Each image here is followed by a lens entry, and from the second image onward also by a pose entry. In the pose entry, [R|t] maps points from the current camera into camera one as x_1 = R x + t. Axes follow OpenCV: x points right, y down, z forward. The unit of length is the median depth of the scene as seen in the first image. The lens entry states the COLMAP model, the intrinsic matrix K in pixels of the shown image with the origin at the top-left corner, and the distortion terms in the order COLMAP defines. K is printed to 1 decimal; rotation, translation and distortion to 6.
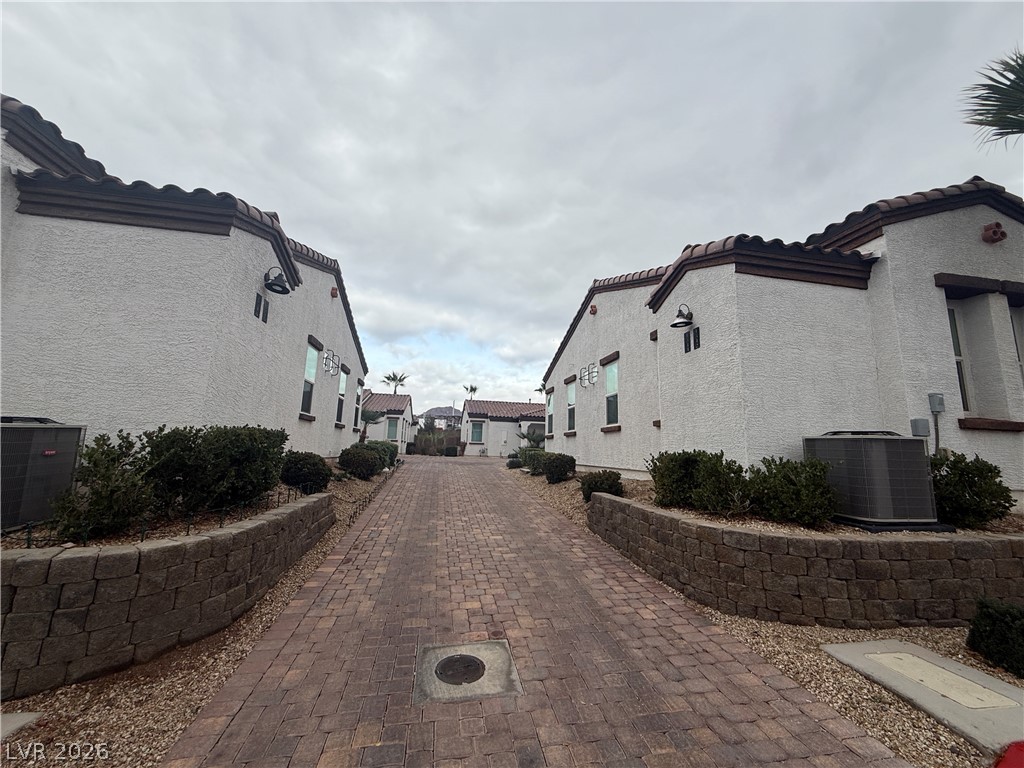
lens RADIAL K [[410.9, 0, 512.0], [0, 410.9, 384.0], [0, 0, 1]] dist [0.000215, 0.000167]
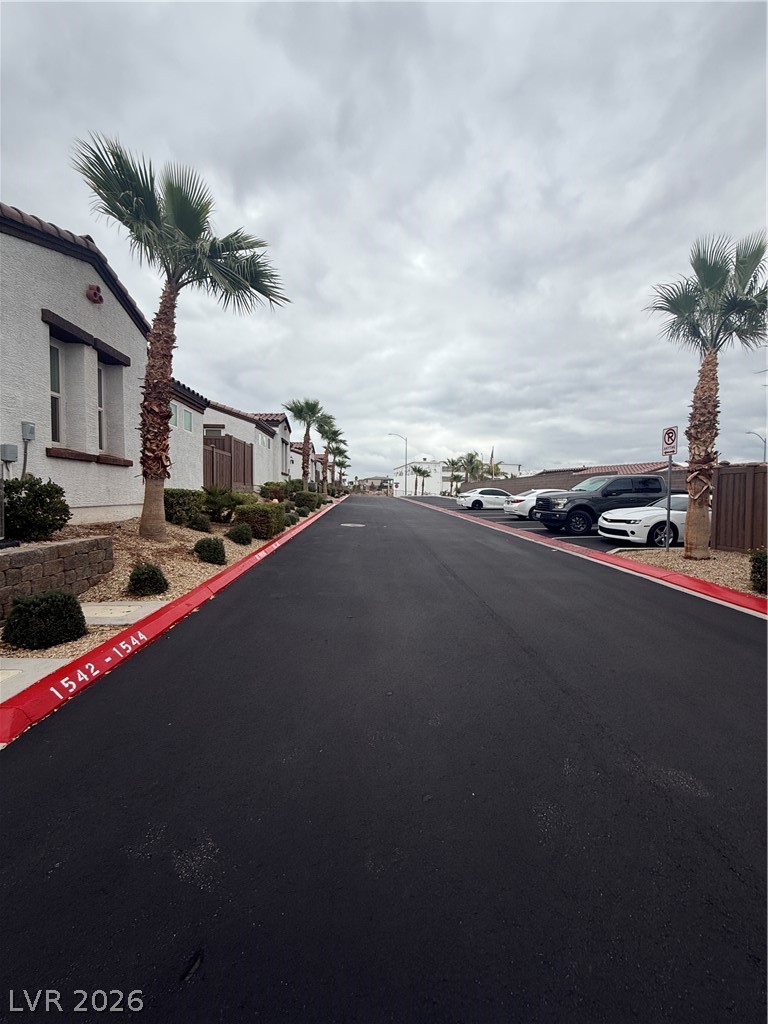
lens RADIAL K [[410.9, 0, 384.0], [0, 410.9, 512.0], [0, 0, 1]] dist [0.000215, 0.000167]
pose [[0.127950, -0.065757, 0.989598, 0.076429], [-0.172488, 0.981118, 0.087495, -0.000668], [-0.976666, -0.181888, 0.114192, -0.065976]]
